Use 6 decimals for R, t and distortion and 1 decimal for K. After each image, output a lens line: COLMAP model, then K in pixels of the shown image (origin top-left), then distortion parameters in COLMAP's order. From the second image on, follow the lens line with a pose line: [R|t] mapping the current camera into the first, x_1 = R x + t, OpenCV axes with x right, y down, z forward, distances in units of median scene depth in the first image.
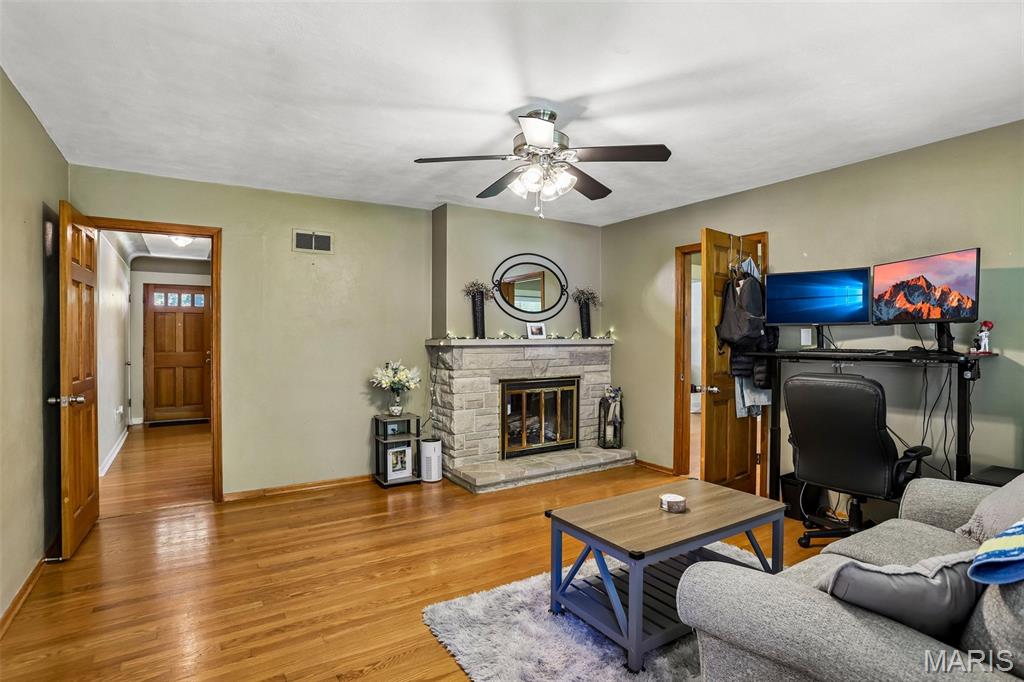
lens RADIAL K [[516.8, 0, 505.9], [0, 516.8, 340.9], [0, 0, 1]] dist [-0.085488, 0.045931]
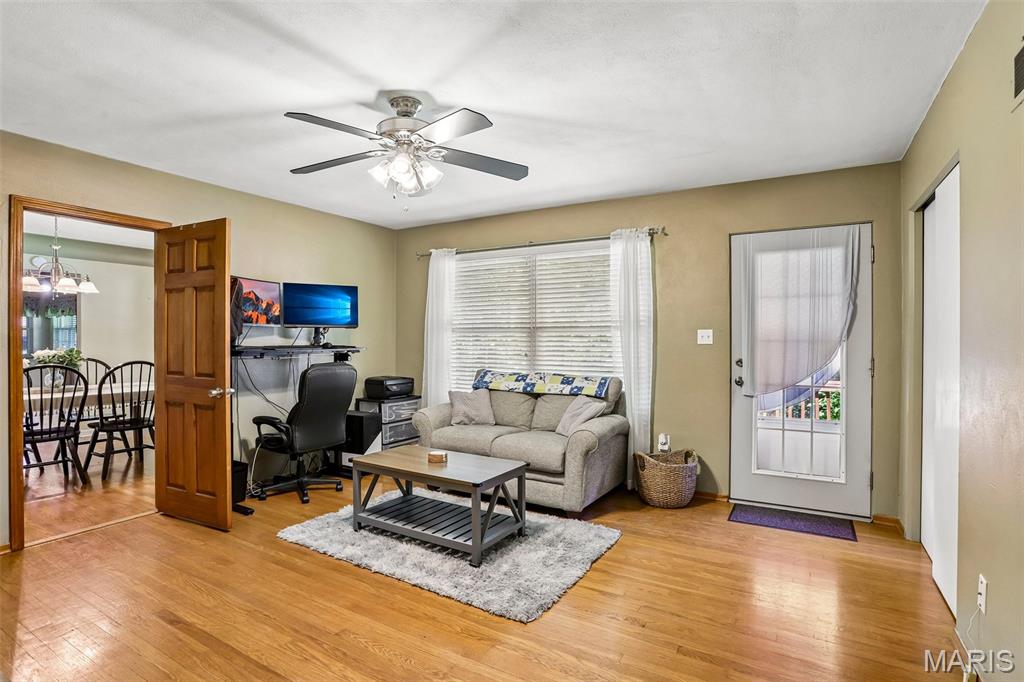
lens RADIAL K [[516.8, 0, 505.9], [0, 516.8, 340.9], [0, 0, 1]] dist [-0.085488, 0.045931]
pose [[-0.437310, -0.002993, 0.899306, -0.726057], [0.004438, 0.999975, 0.005486, 0.000058], [-0.899300, 0.006390, -0.437286, 1.046224]]
